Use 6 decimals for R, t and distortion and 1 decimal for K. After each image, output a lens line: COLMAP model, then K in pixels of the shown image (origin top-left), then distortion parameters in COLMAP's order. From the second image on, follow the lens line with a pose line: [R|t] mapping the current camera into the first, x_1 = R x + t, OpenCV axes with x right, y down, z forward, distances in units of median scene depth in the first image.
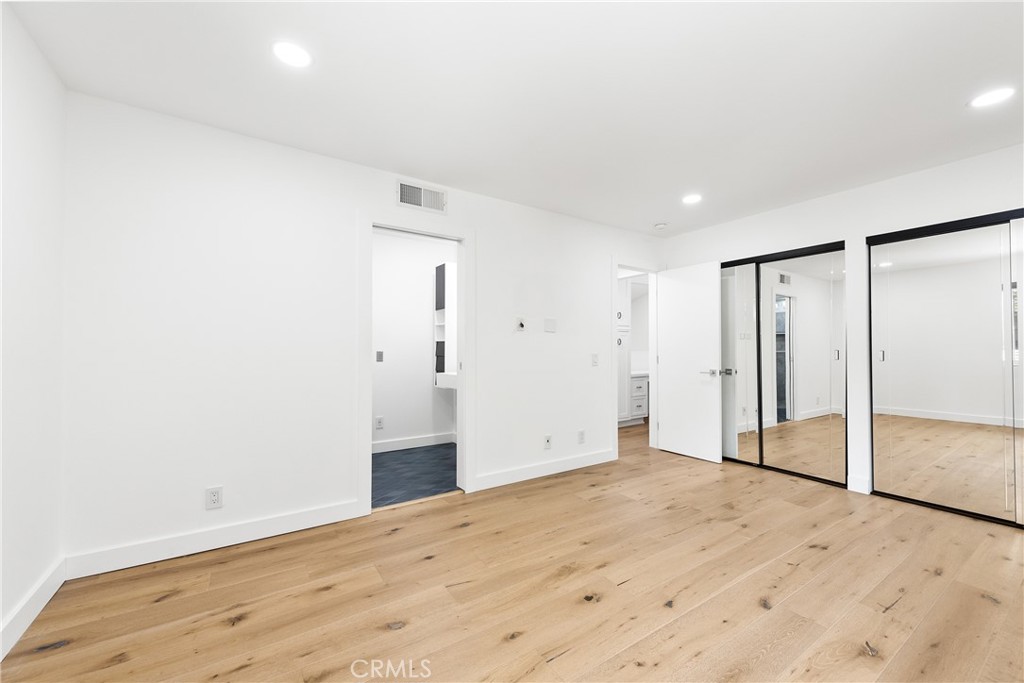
lens RADIAL K [[408.8, 0, 515.0], [0, 408.8, 341.2], [0, 0, 1]] dist [0.008433, -0.000375]
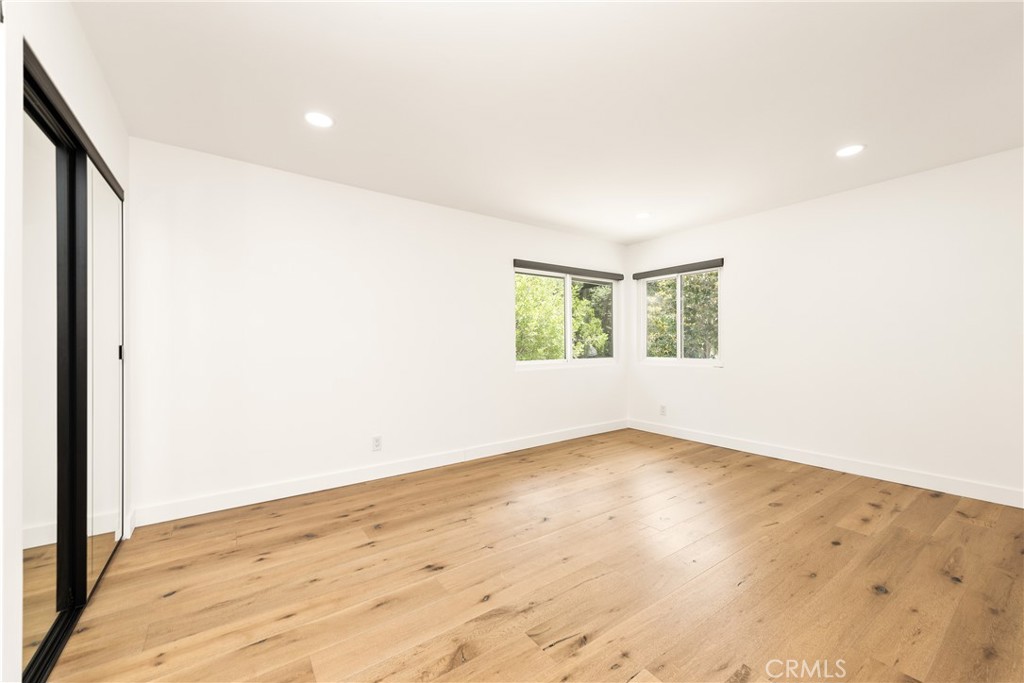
lens RADIAL K [[408.8, 0, 515.0], [0, 408.8, 341.2], [0, 0, 1]] dist [0.008433, -0.000375]
pose [[-0.999419, 0.004504, -0.033777, 0.516332], [0.005234, 0.999754, -0.021571, 0.030466], [0.033672, -0.021735, -0.999197, 1.656907]]
